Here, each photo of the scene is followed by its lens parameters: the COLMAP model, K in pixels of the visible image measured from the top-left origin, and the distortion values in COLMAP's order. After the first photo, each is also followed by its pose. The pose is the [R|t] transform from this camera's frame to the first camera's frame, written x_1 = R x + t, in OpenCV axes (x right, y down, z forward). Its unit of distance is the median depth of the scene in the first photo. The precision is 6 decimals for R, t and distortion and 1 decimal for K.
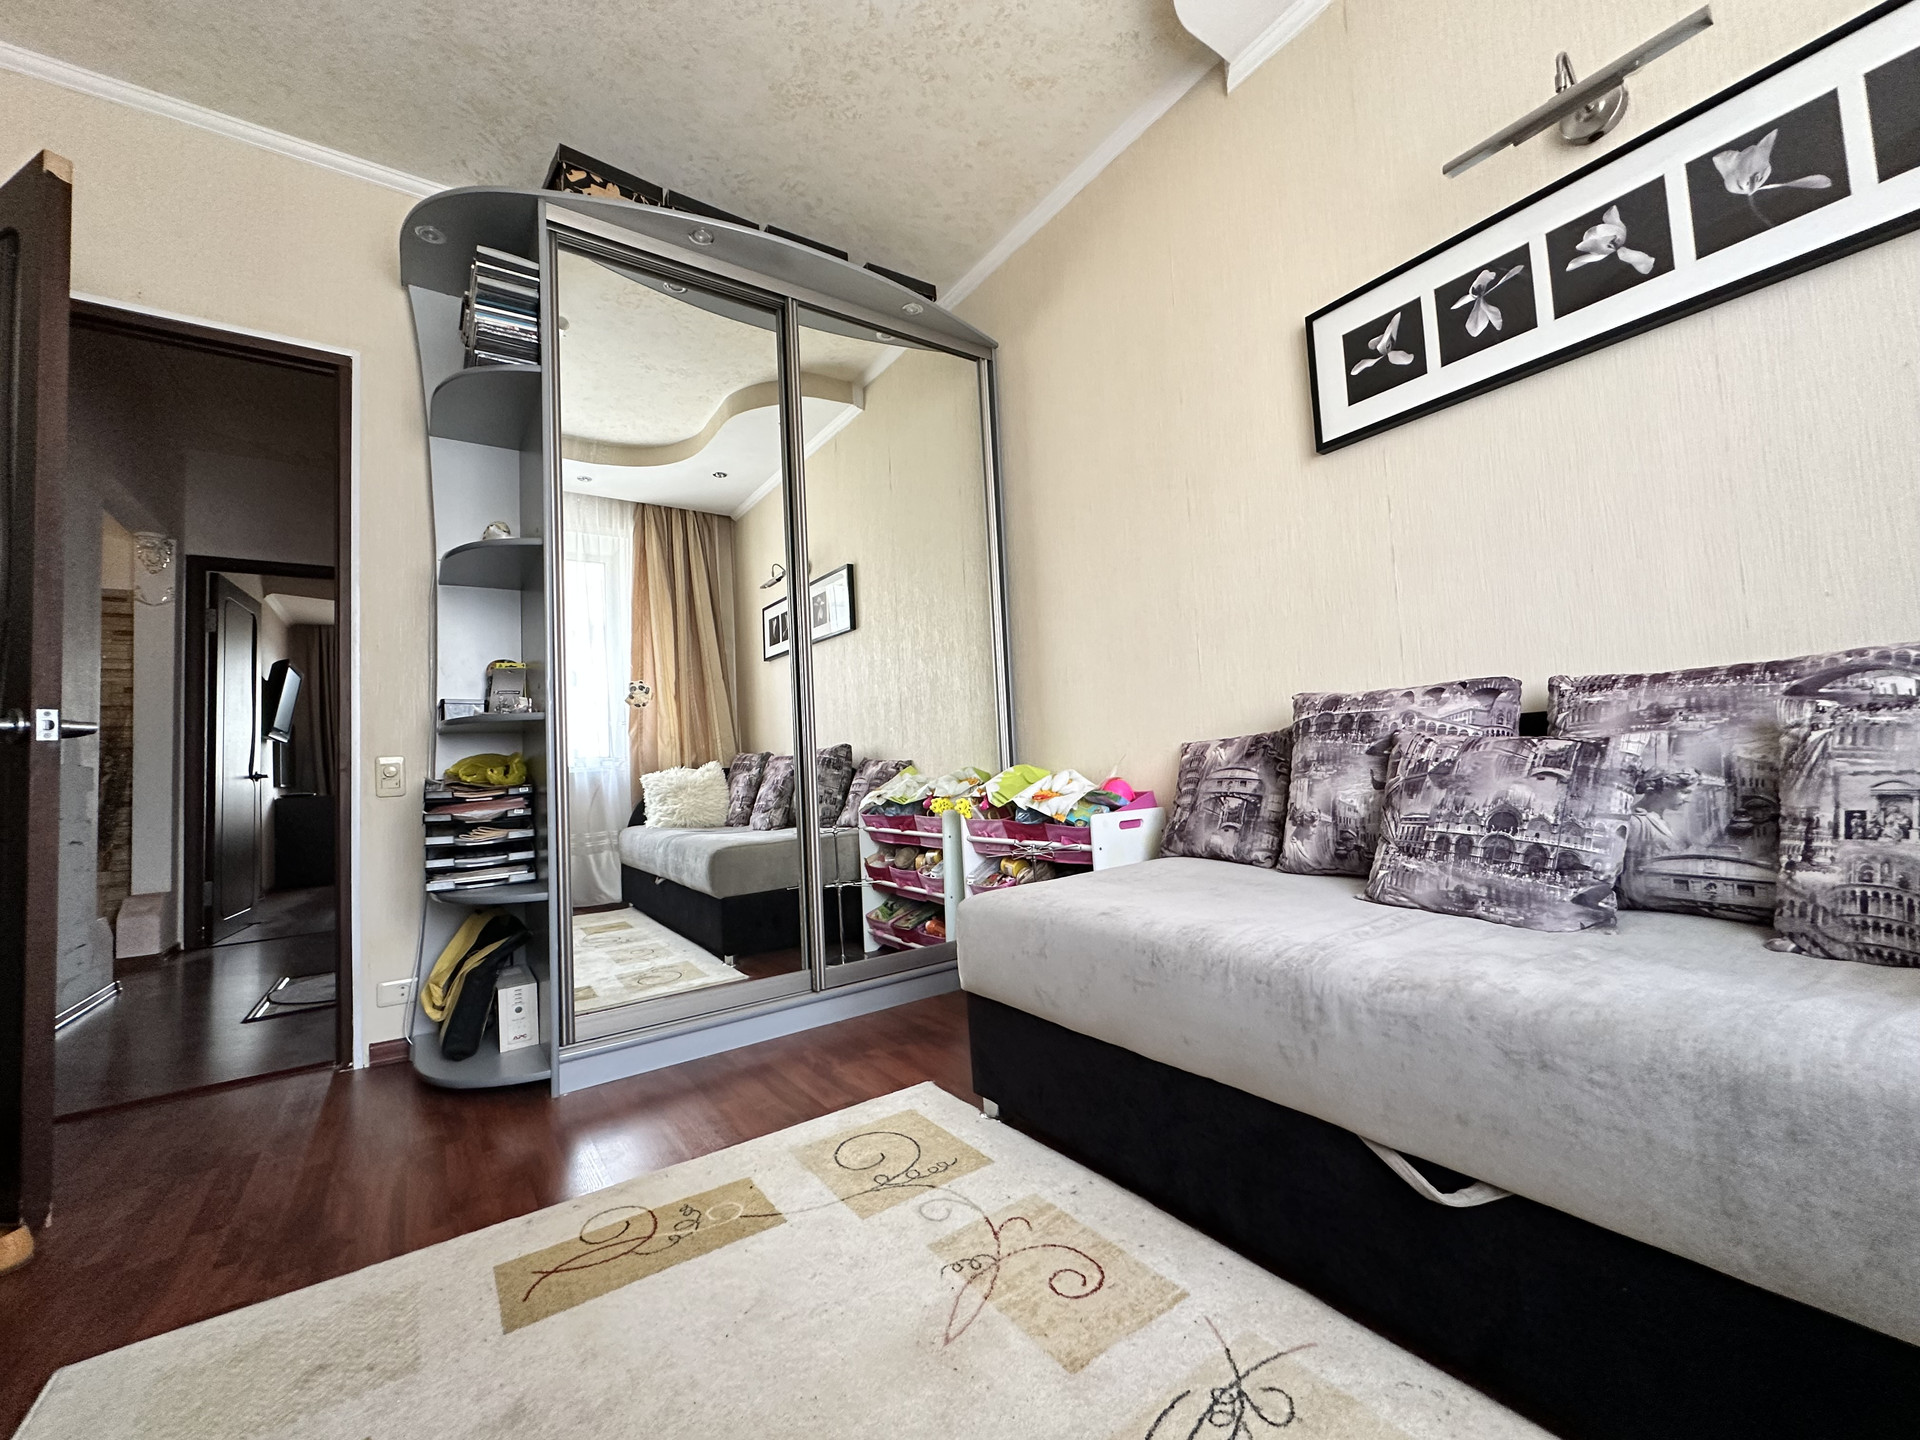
lens RADIAL K [[773.0, 0, 954.7], [0, 773.0, 719.8], [0, 0, 1]] dist [-0.000466, 0.000599]
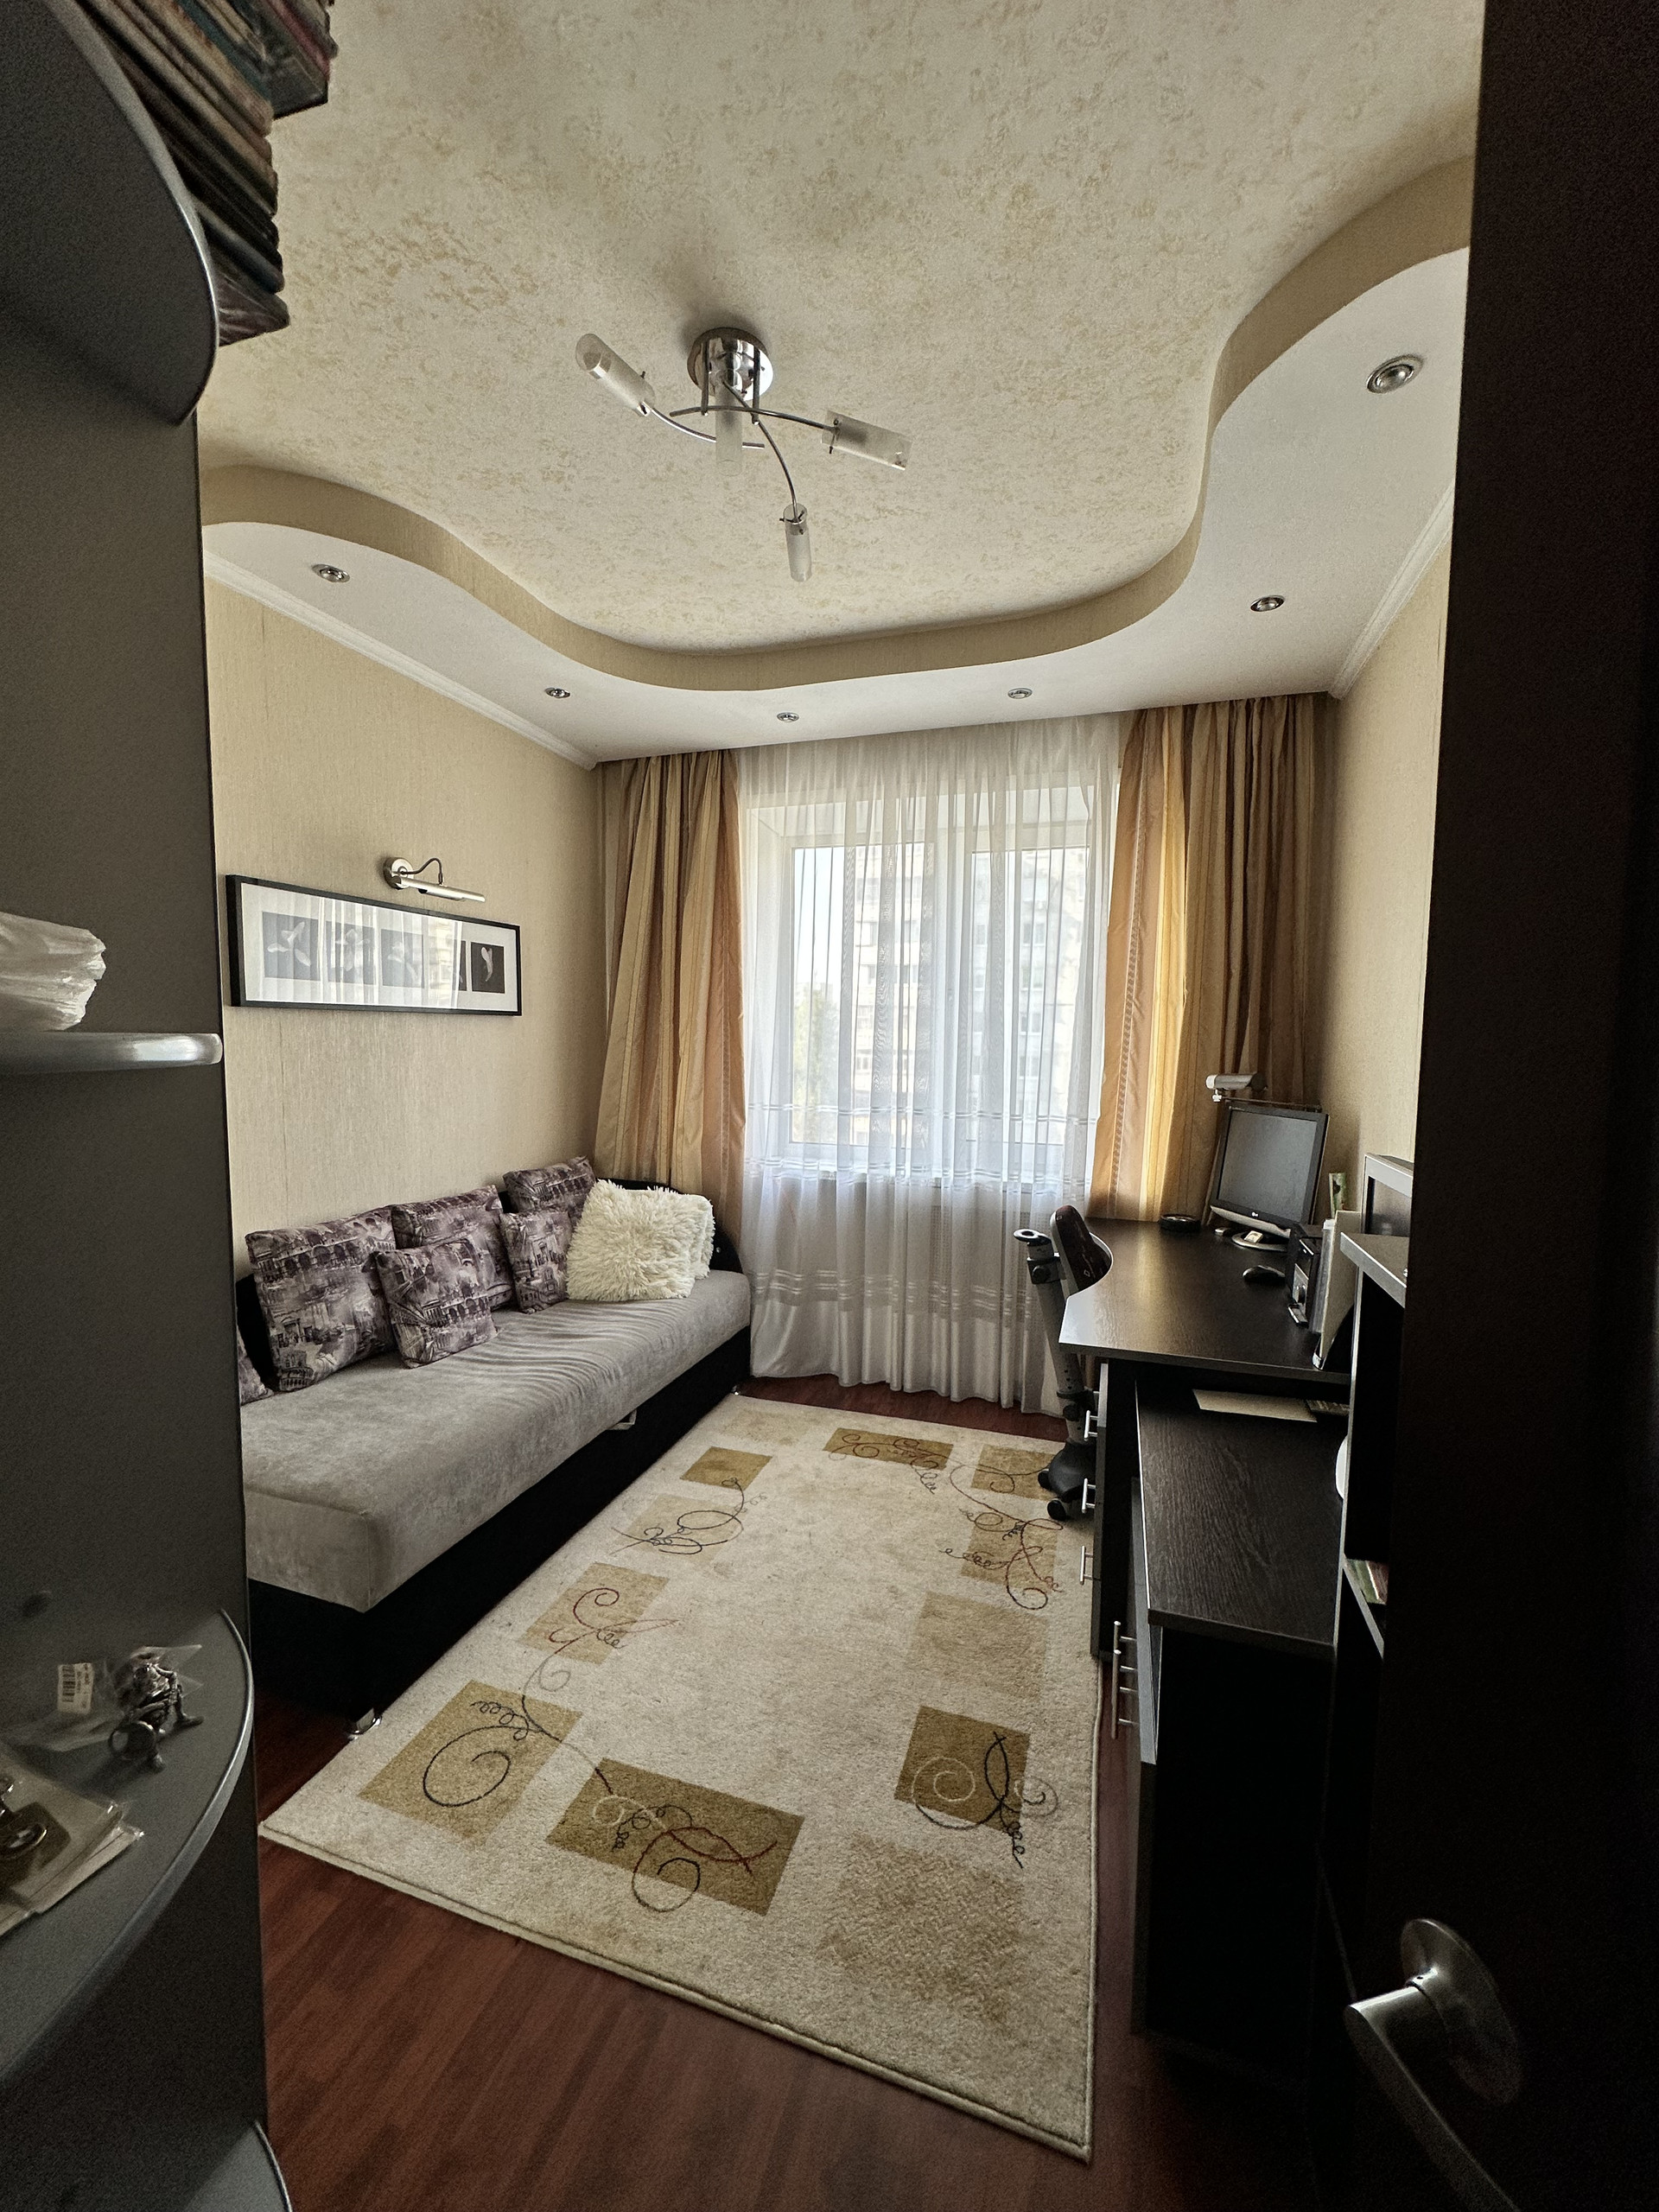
lens RADIAL K [[890.5, 0, 835.3], [0, 890.5, 1105.7], [0, 0, 1]] dist [-0.000466, 0.000599]
pose [[-0.613994, -0.020765, 0.789037, -1.224141], [-0.030024, 0.999545, 0.002942, -0.281369], [-0.788739, -0.021884, -0.614338, 1.318070]]
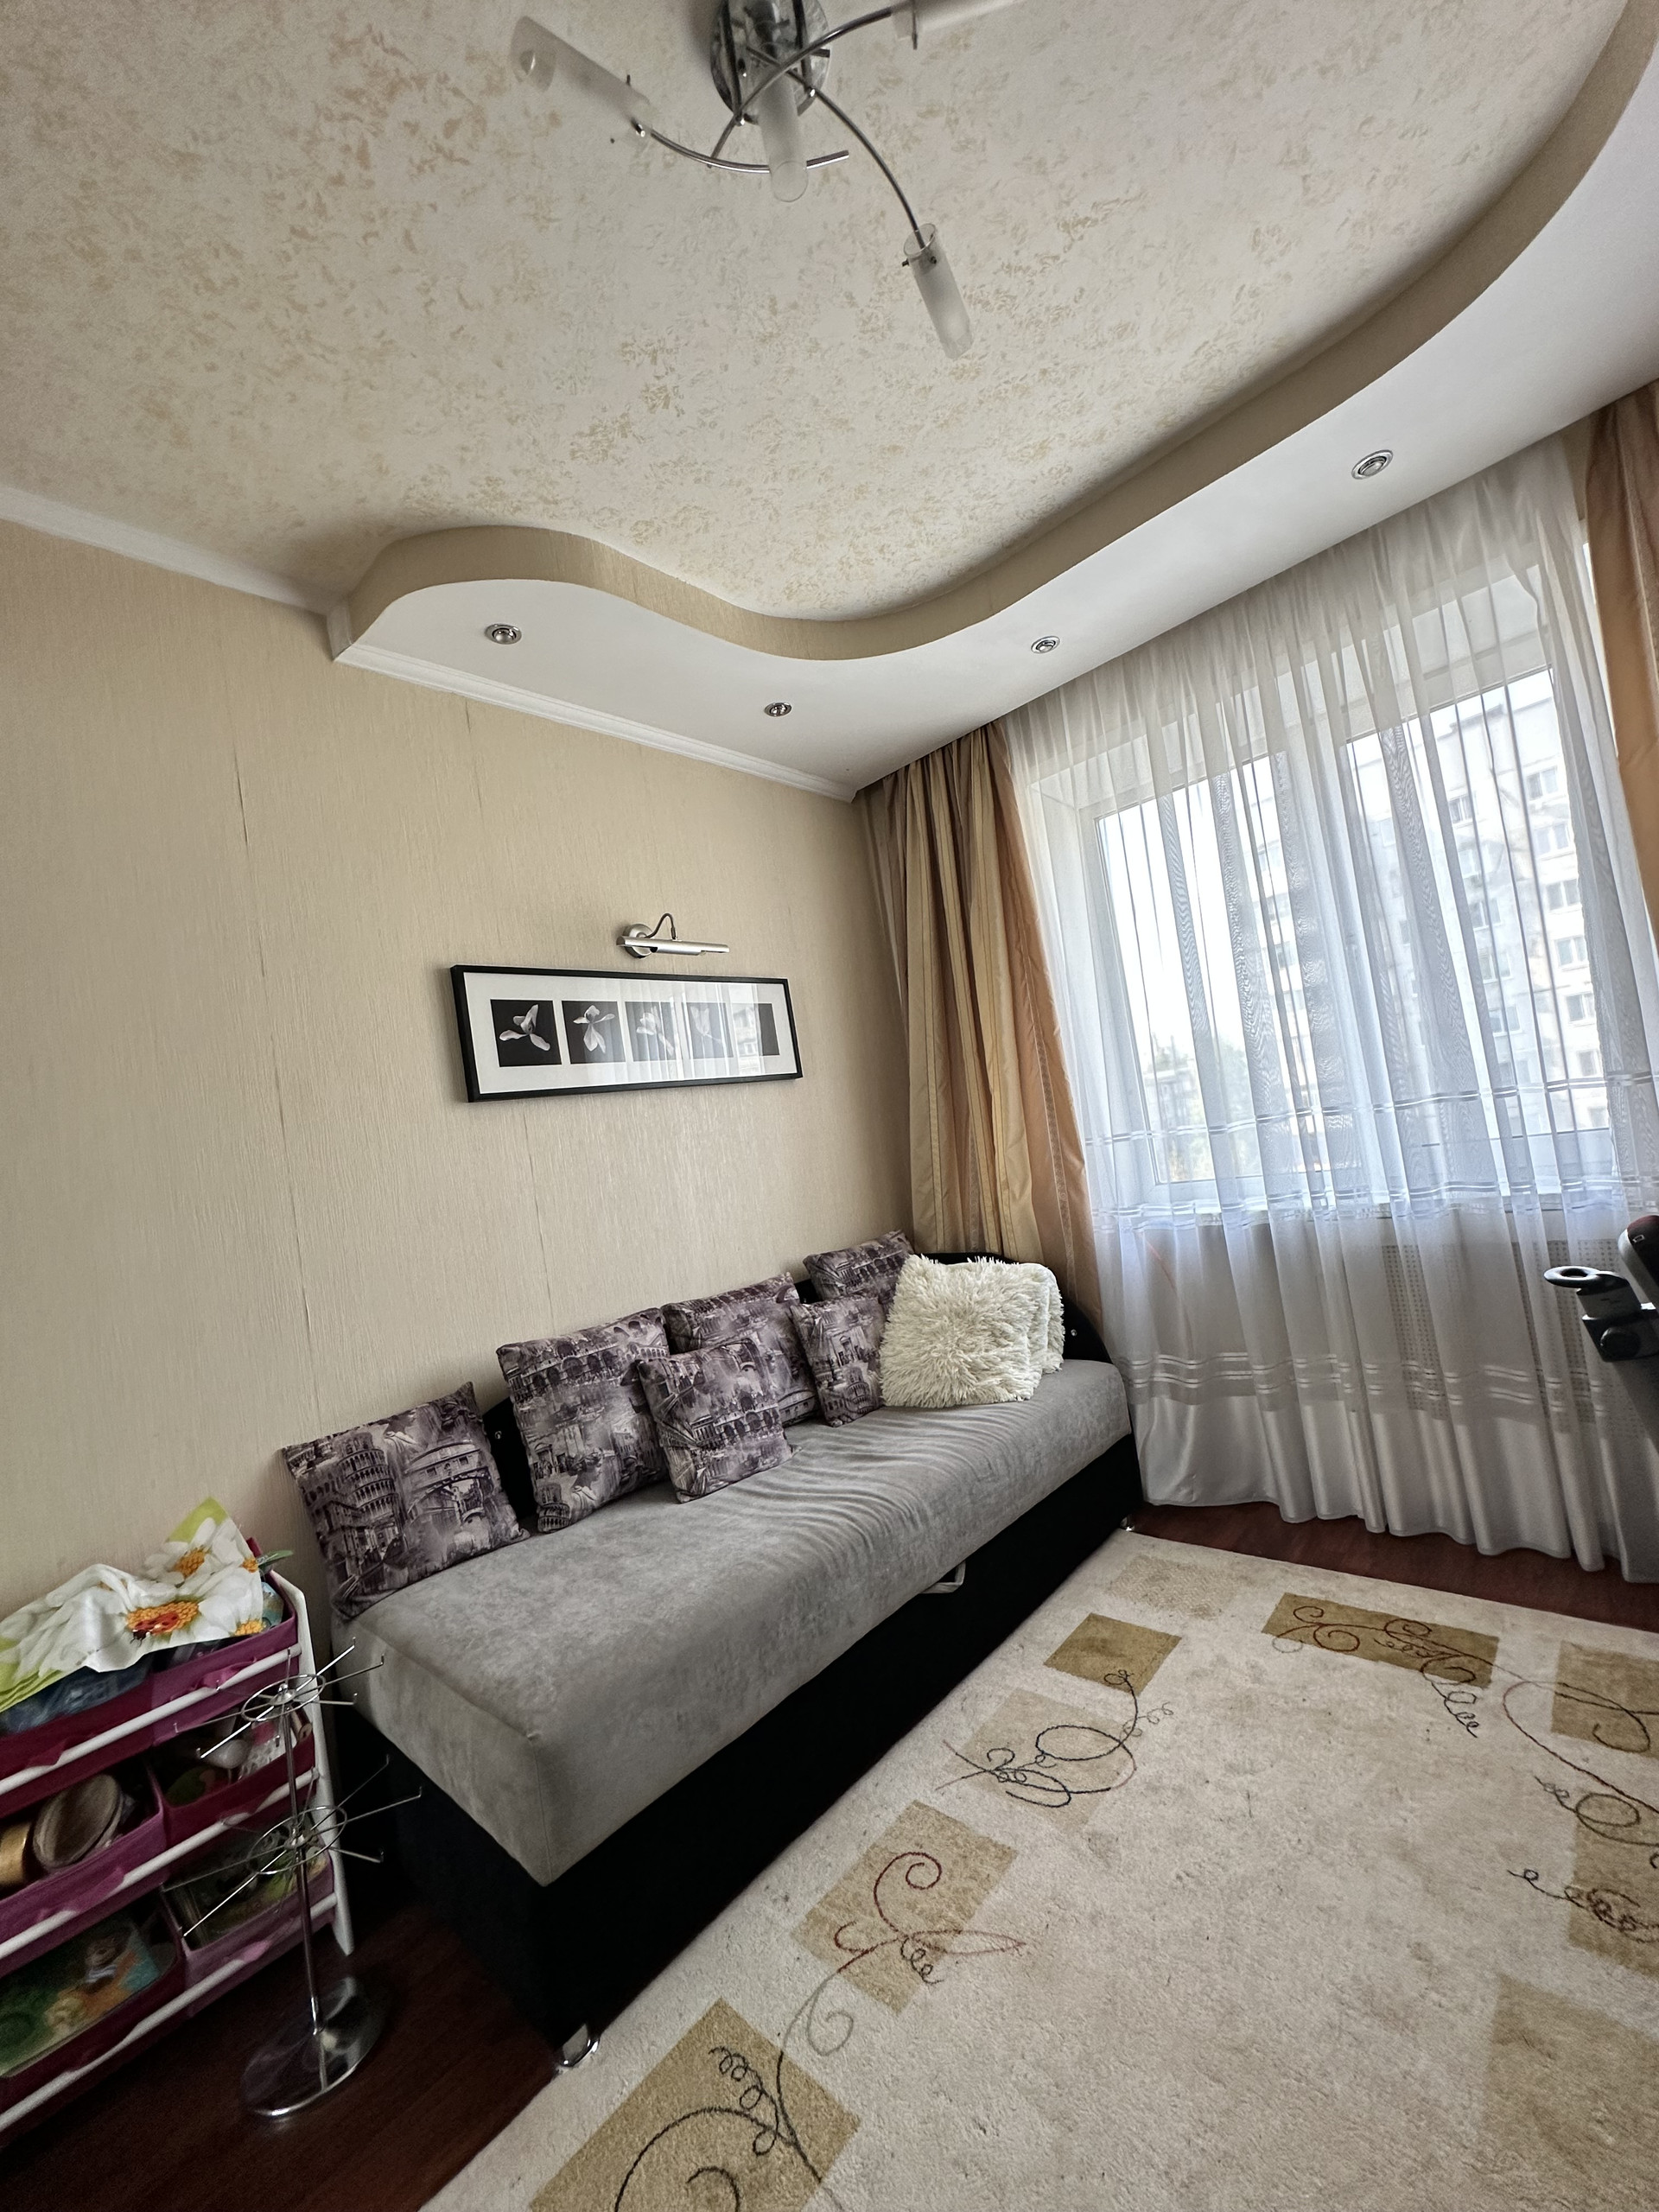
lens RADIAL K [[890.5, 0, 832.4], [0, 890.5, 1102.8], [0, 0, 1]] dist [-0.000466, 0.000599]
pose [[-0.208953, 0.127531, 0.969575, -0.902382], [0.102320, 0.988869, -0.108018, -0.202335], [-0.972558, 0.076636, -0.219676, 0.955049]]
